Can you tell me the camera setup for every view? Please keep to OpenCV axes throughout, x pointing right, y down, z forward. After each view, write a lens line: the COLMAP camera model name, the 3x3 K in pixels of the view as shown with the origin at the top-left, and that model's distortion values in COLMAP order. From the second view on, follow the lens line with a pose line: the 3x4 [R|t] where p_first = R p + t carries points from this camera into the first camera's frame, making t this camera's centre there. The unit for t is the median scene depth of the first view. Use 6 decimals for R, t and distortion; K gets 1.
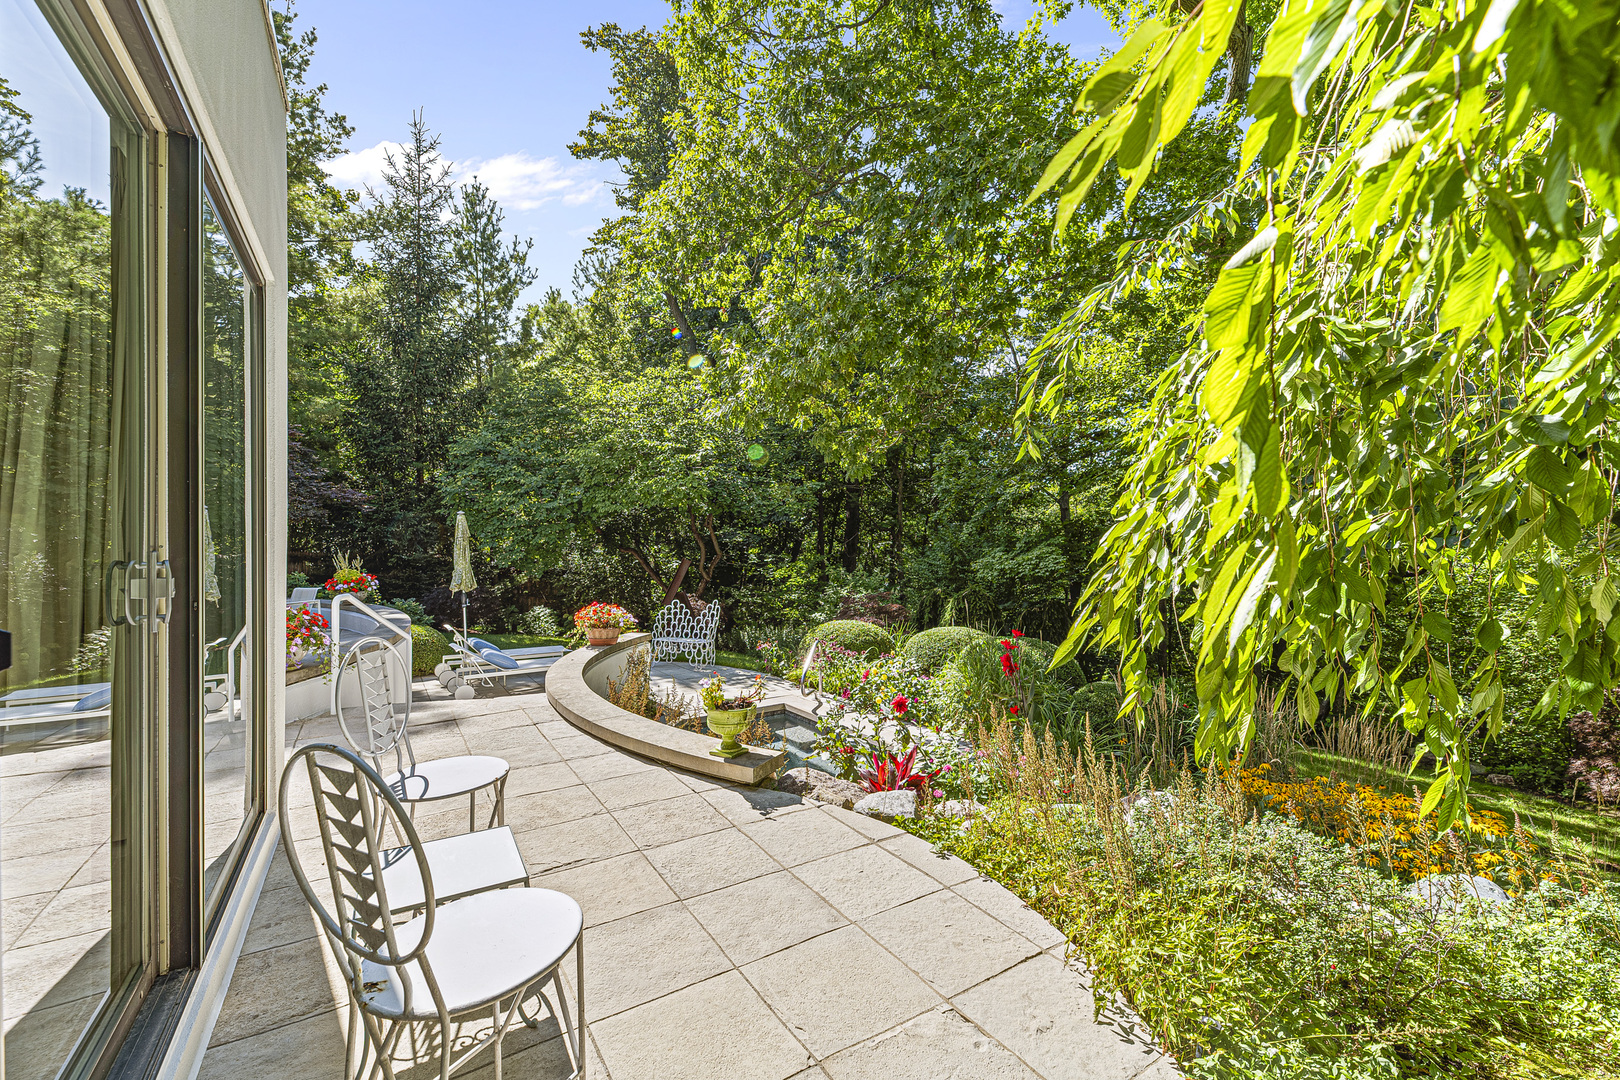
lens RADIAL K [[643.2, 0, 853.6], [0, 643.2, 538.1], [0, 0, 1]] dist [-0.001210, -0.000408]
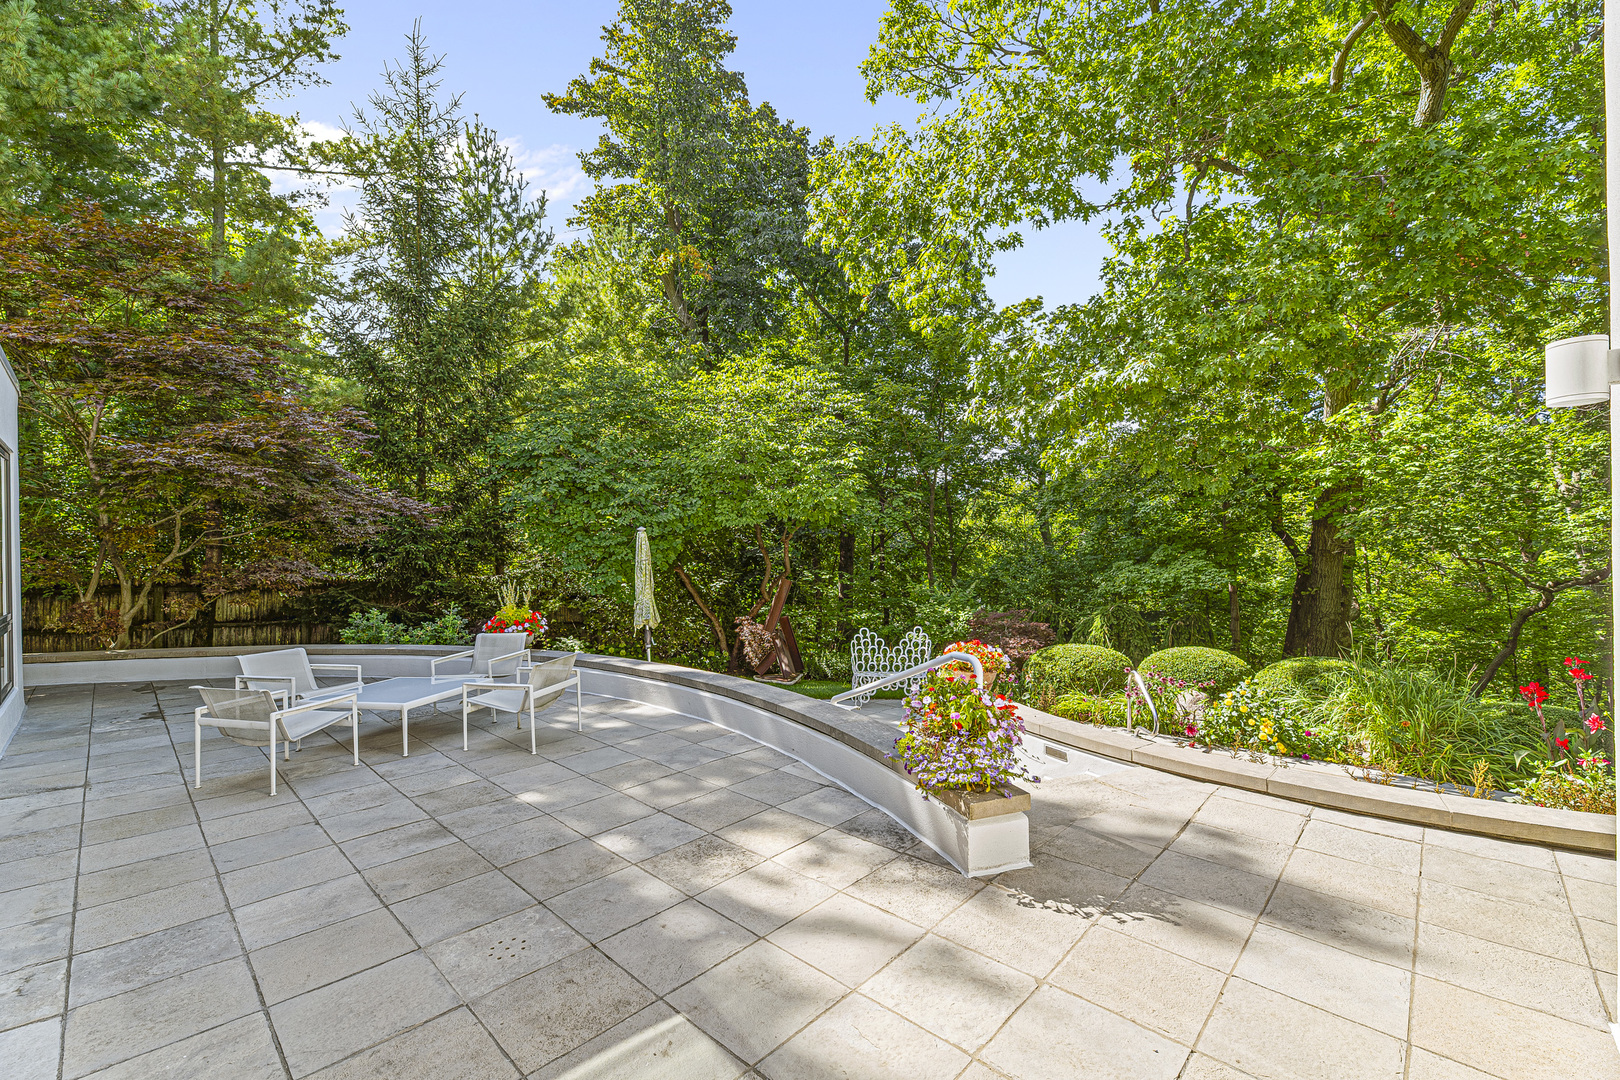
lens RADIAL K [[643.2, 0, 809.5], [0, 643.2, 547.0], [0, 0, 1]] dist [-0.001210, -0.000408]
pose [[0.977779, -0.010097, 0.209395, -0.370904], [0.010320, 0.999947, 0.000028, -0.008938], [-0.209384, 0.002133, 0.977831, 0.120751]]
